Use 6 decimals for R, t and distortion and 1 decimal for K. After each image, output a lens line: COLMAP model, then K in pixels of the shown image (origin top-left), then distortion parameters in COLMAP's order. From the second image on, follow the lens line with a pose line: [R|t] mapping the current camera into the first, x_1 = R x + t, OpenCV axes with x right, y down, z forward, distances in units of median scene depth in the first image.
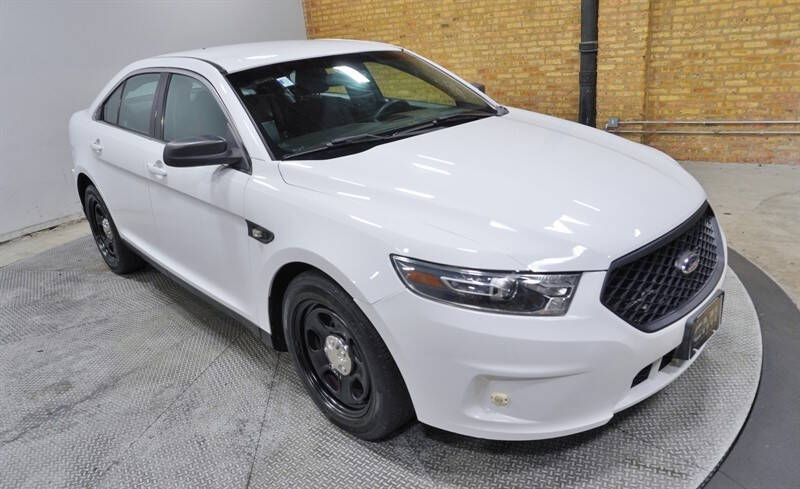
lens RADIAL K [[558.4, 0, 400.0], [0, 558.4, 244.5], [0, 0, 1]] dist [-0.060995, 0.041163]
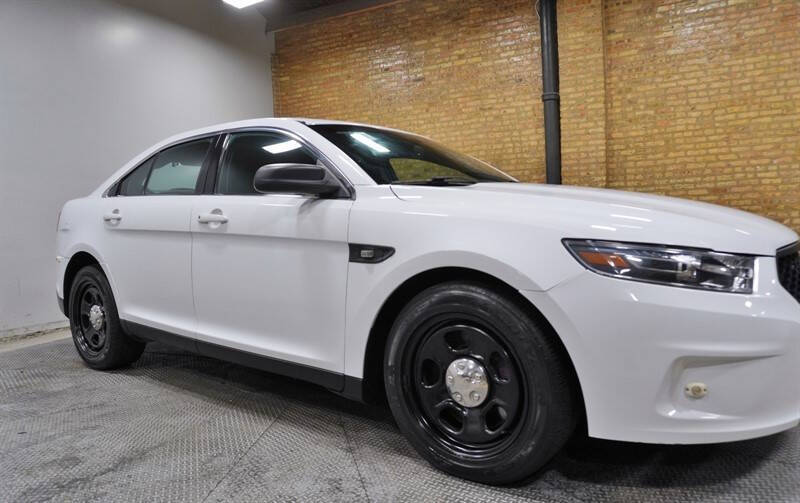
lens RADIAL K [[549.2, 0, 400.0], [0, 549.2, 251.5], [0, 0, 1]] dist [-0.055463, 0.035901]
pose [[0.987351, 0.047386, 0.151306, -0.133804], [0.001844, 0.950799, -0.309802, 0.101596], [-0.158542, 0.306162, 0.938685, 0.054271]]
